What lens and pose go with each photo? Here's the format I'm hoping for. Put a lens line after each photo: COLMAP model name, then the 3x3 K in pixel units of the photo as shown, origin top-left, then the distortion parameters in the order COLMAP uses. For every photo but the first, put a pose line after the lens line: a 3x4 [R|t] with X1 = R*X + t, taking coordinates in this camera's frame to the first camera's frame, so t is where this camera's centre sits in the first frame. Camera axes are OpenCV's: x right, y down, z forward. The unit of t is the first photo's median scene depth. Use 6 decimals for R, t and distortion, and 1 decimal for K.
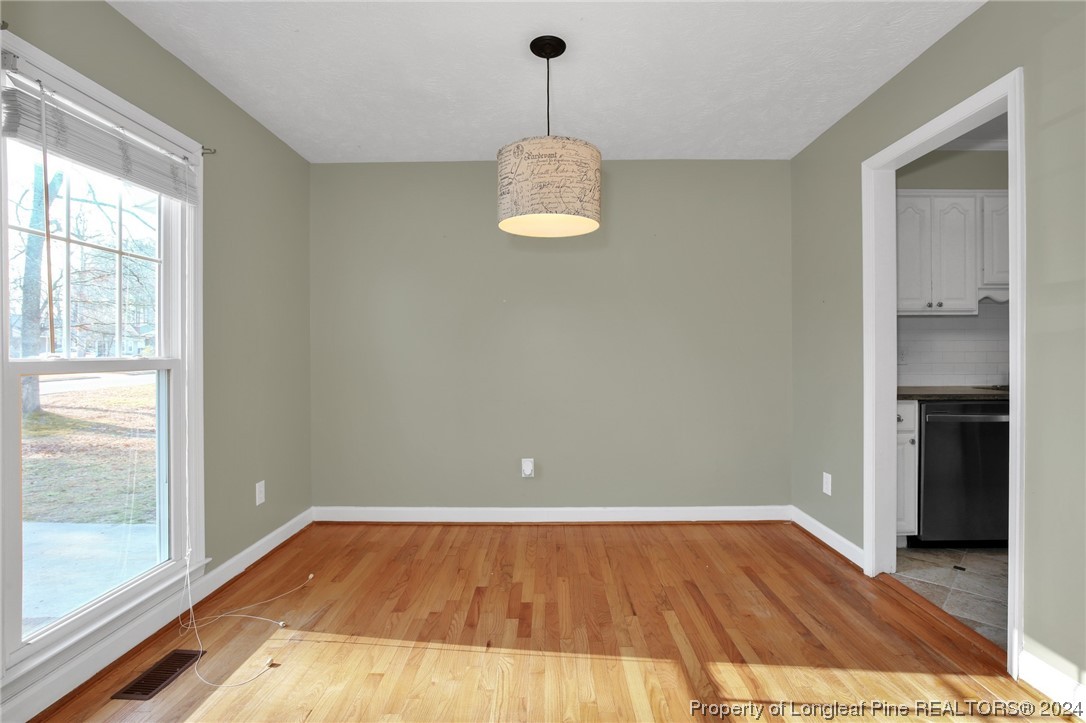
lens RADIAL K [[526.4, 0, 546.4], [0, 526.4, 354.6], [0, 0, 1]] dist [-0.029623, -0.000103]
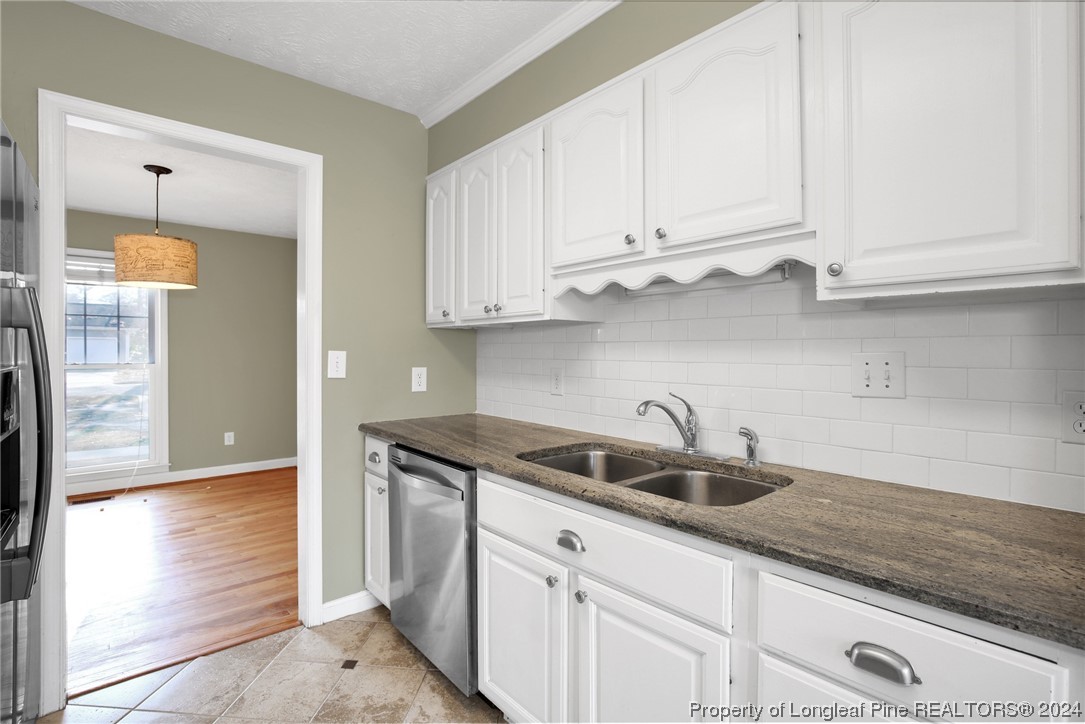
lens RADIAL K [[505.8, 0, 550.2], [0, 505.8, 354.6], [0, 0, 1]] dist [-0.025923, -0.000172]
pose [[0.660721, 0.013160, -0.750516, 1.468749], [-0.009411, 0.999913, 0.009249, -0.048609], [0.750572, 0.000952, 0.660788, 0.698223]]
